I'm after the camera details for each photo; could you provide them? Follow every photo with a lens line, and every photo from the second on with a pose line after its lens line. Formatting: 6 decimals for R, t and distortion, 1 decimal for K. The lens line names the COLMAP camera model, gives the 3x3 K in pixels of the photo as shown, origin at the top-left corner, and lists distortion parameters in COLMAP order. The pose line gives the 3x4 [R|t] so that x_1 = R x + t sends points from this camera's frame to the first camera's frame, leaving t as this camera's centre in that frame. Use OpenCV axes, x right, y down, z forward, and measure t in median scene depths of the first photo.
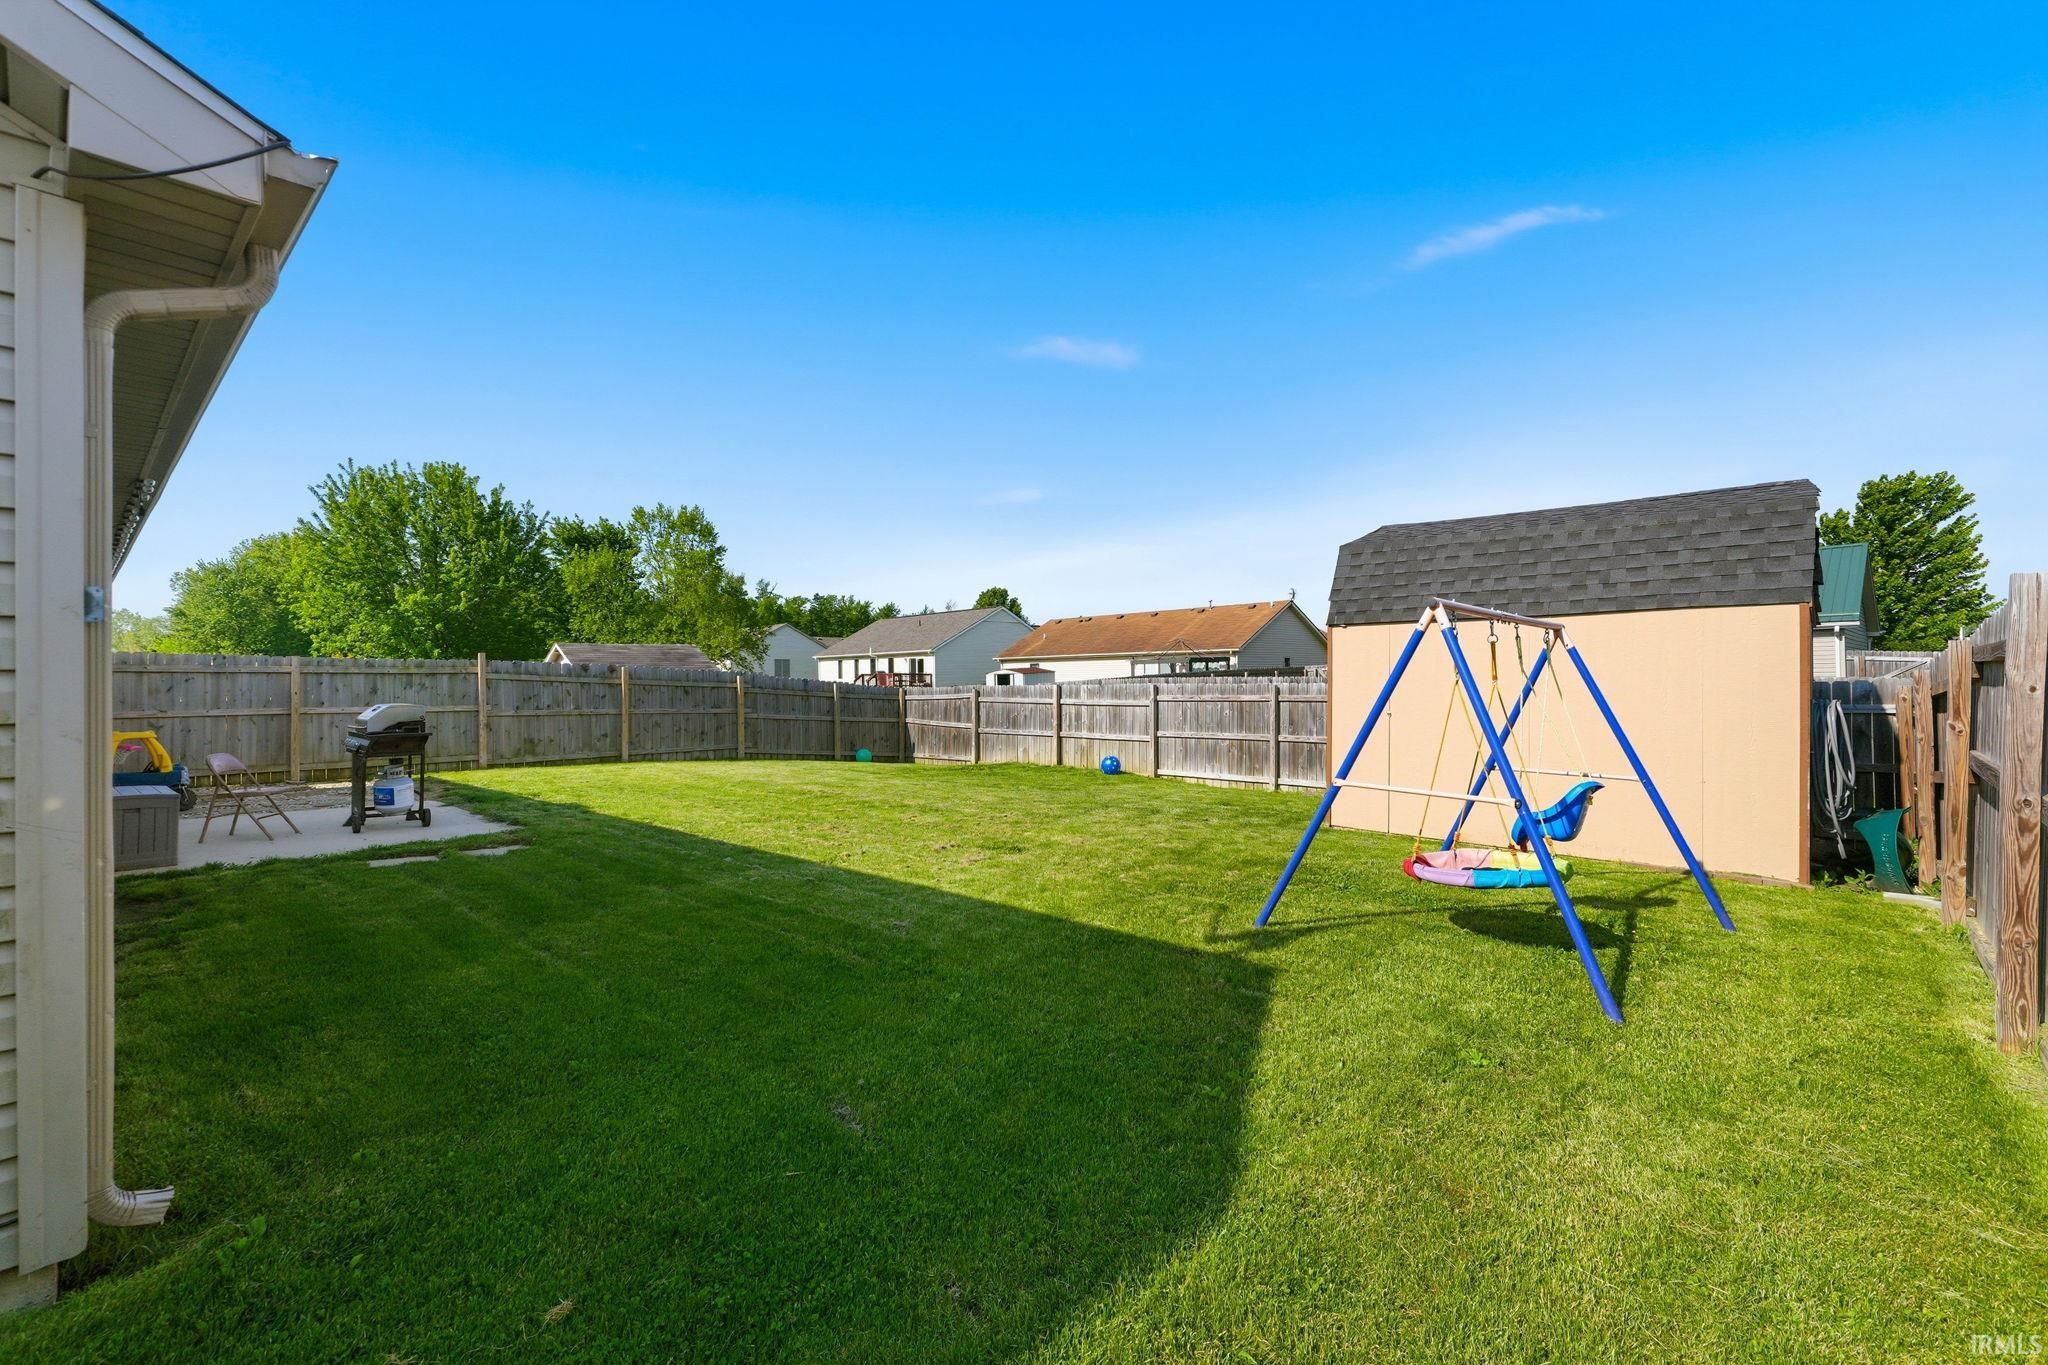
lens RADIAL K [[855.7, 0, 1013.8], [0, 855.7, 679.6], [0, 0, 1]] dist [-0.003218, 0.001356]
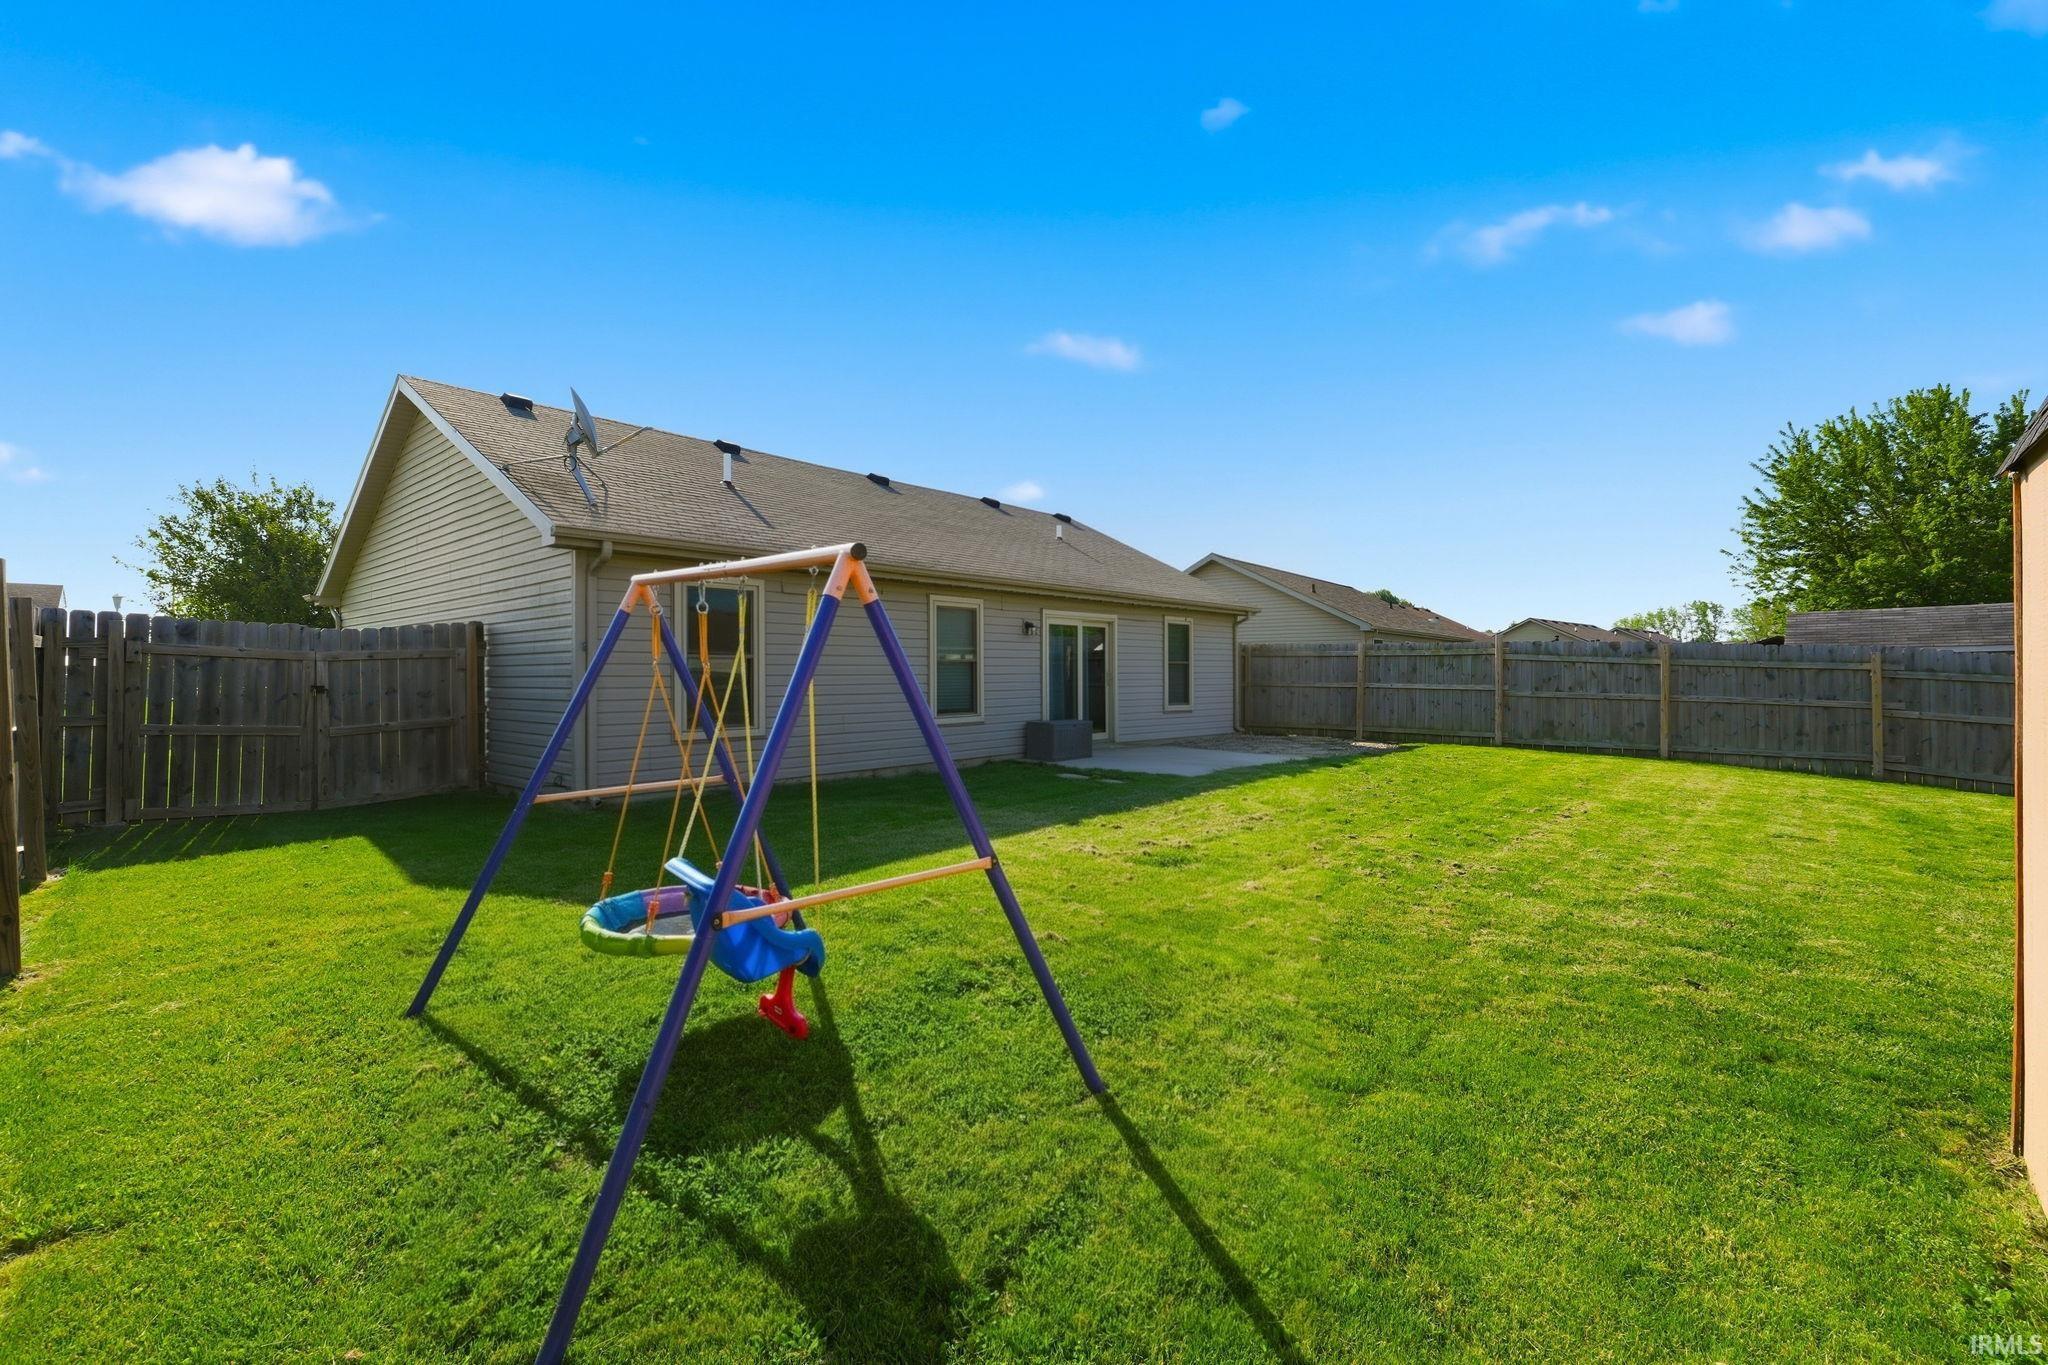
lens RADIAL K [[855.7, 0, 1013.6], [0, 855.7, 674.7], [0, 0, 1]] dist [-0.003218, 0.001356]
pose [[0.002853, 0.012073, -0.999923, 0.371899], [0.005247, 0.999913, 0.012088, 0.001695], [0.999982, -0.005281, 0.002789, 0.368936]]
